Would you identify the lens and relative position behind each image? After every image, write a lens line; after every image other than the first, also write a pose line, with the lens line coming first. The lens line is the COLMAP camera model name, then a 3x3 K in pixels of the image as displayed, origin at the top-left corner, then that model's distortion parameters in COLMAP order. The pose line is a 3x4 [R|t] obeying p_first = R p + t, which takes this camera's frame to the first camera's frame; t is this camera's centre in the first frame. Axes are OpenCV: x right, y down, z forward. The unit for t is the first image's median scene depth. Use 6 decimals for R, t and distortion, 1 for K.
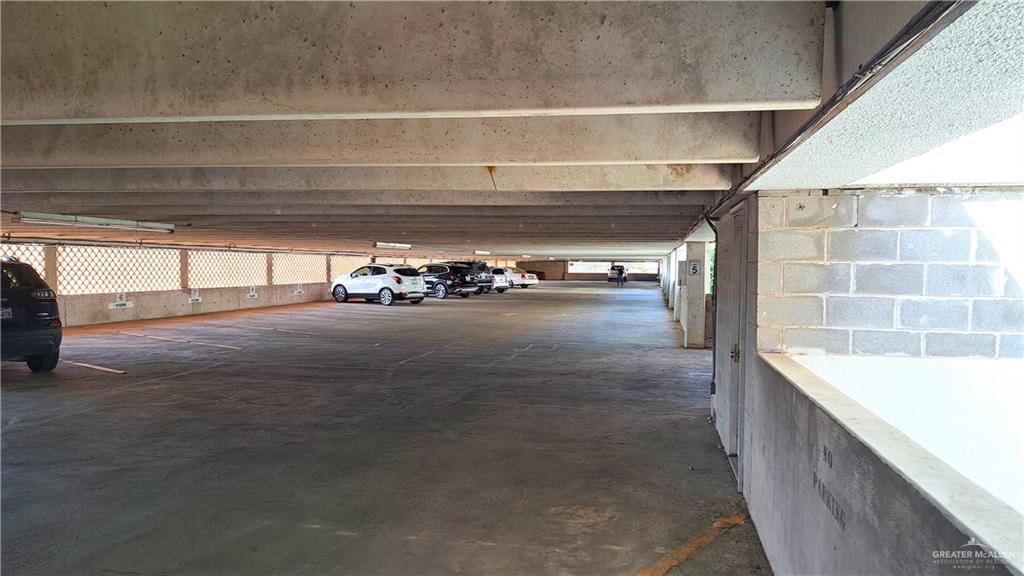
lens RADIAL K [[736.3, 0, 510.7], [0, 736.3, 296.4], [0, 0, 1]] dist [0.035338, -0.062558]
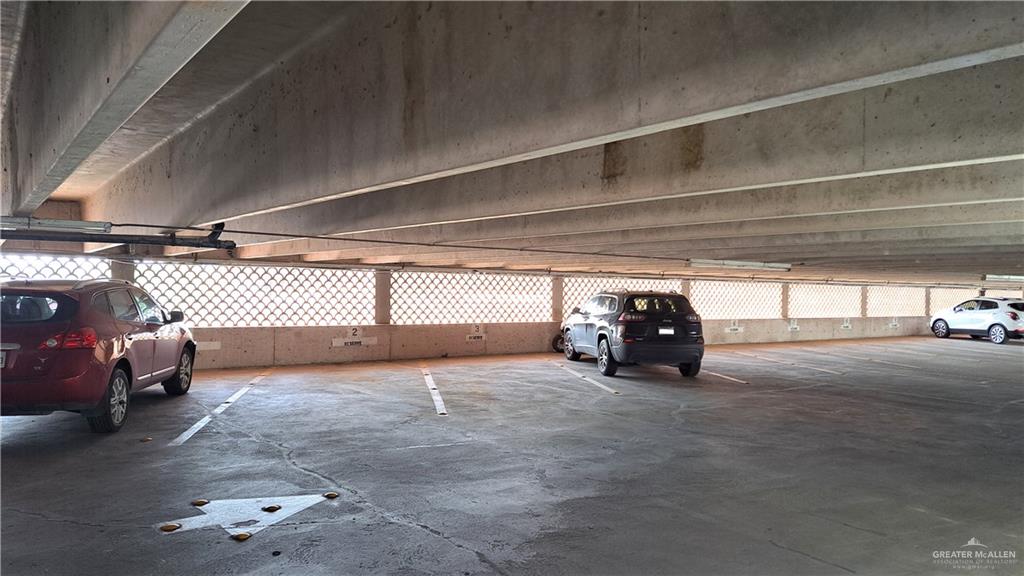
lens RADIAL K [[736.3, 0, 510.7], [0, 736.3, 296.4], [0, 0, 1]] dist [0.035338, -0.062558]
pose [[0.730146, 0.011484, -0.683195, 0.028163], [-0.040146, 0.998852, -0.026115, 0.004284], [0.682111, 0.046495, 0.729769, -0.143050]]
